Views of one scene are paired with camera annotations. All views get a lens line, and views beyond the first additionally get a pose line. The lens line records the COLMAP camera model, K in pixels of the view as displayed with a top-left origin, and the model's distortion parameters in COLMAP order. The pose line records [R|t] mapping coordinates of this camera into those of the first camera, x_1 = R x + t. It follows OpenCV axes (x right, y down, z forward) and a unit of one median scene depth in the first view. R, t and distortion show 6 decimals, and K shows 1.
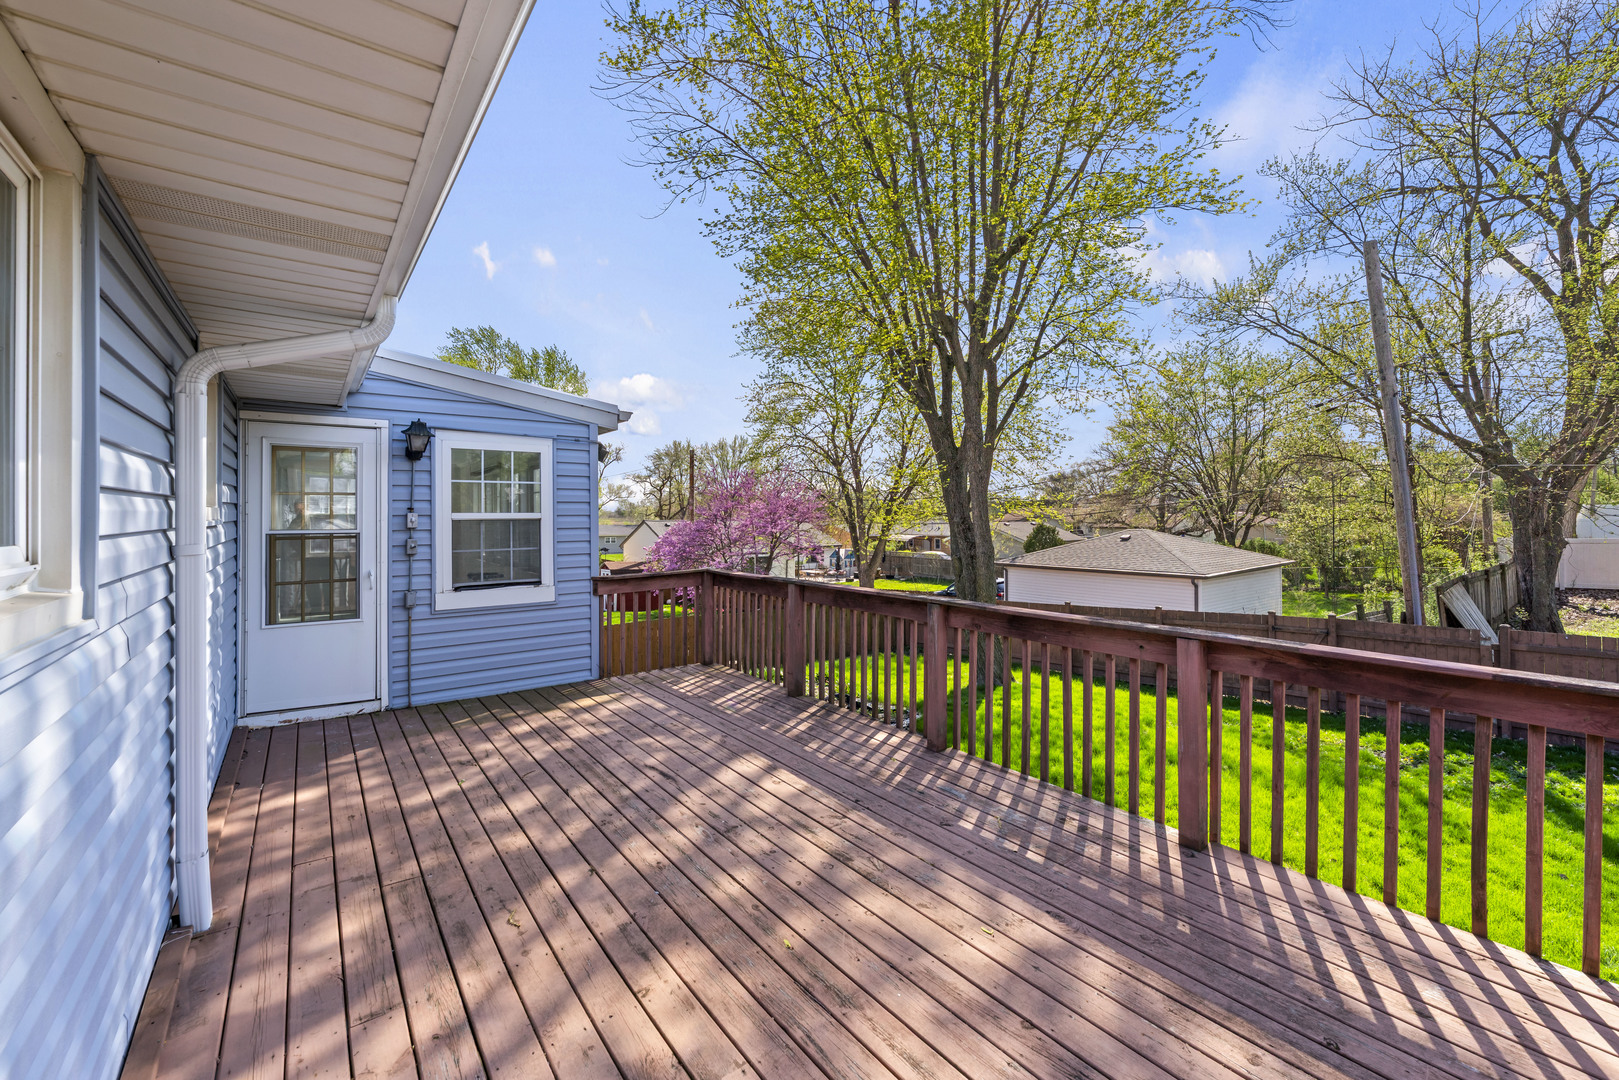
lens RADIAL K [[655.2, 0, 812.3], [0, 655.2, 512.5], [0, 0, 1]] dist [0.000476, 0.000015]
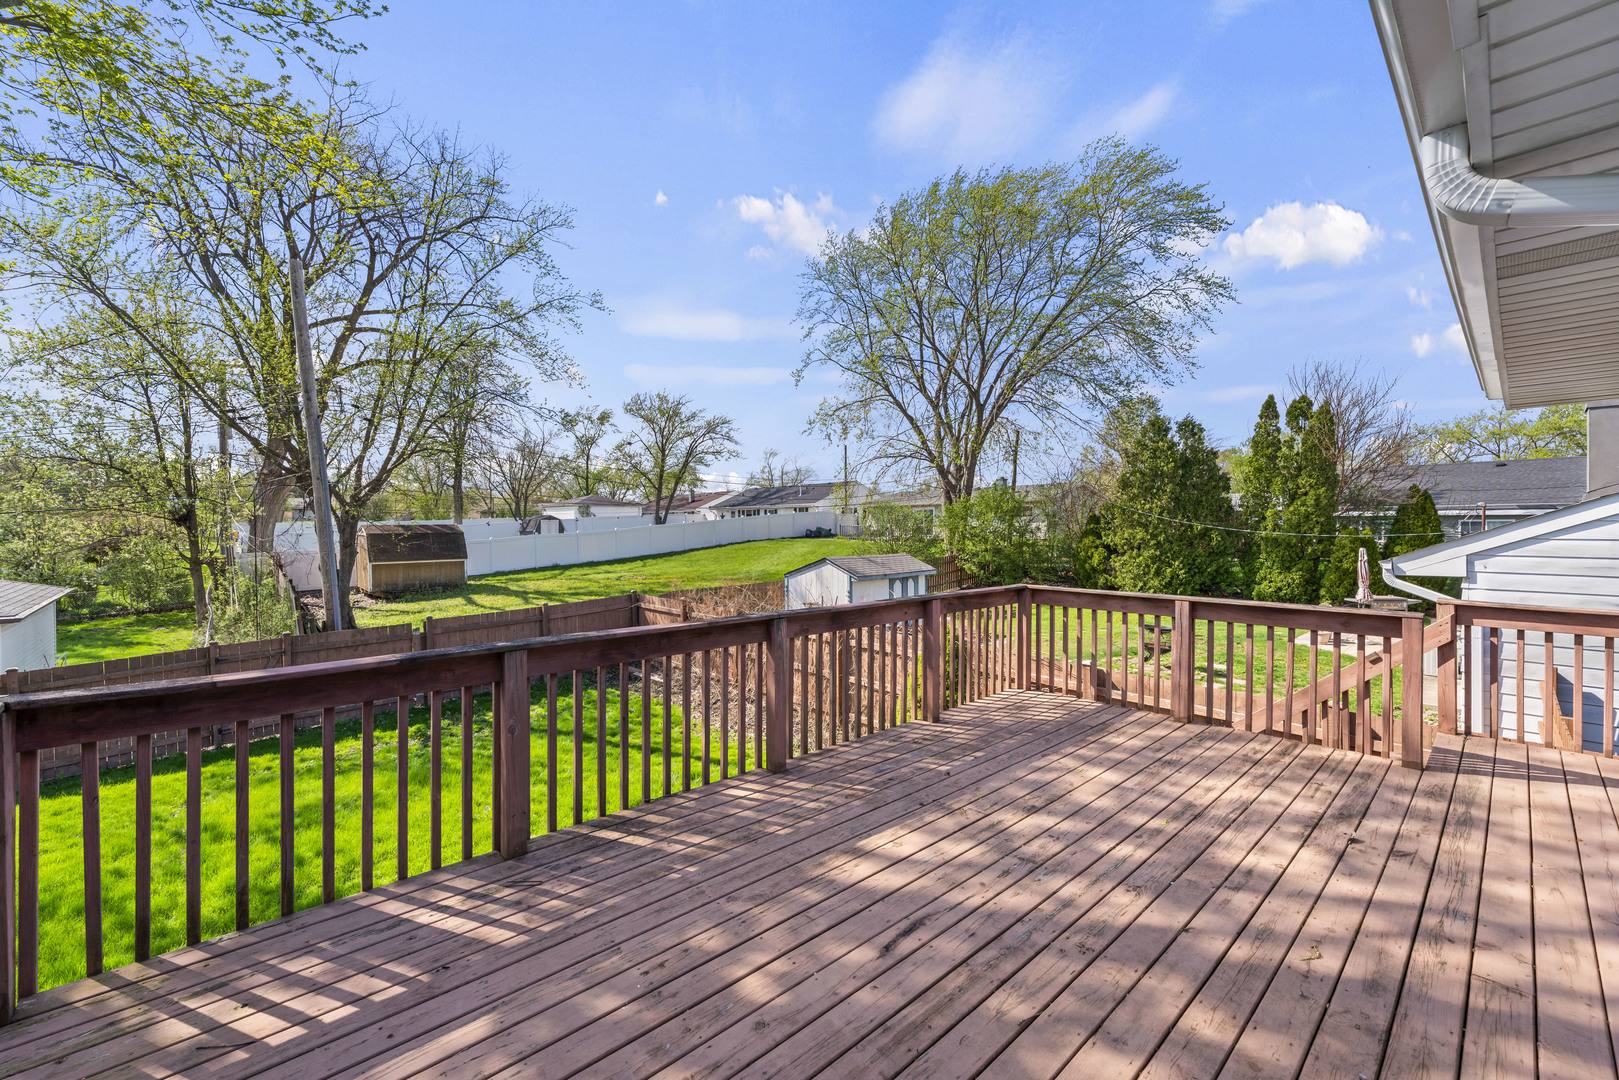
lens RADIAL K [[652.1, 0, 807.4], [0, 652.1, 531.5], [0, 0, 1]] dist [-0.000443, -0.000210]
pose [[-0.078632, -0.002846, 0.996900, -1.046025], [-0.001679, 0.999995, 0.002723, 0.014040], [-0.996902, -0.001460, -0.078636, 1.418367]]
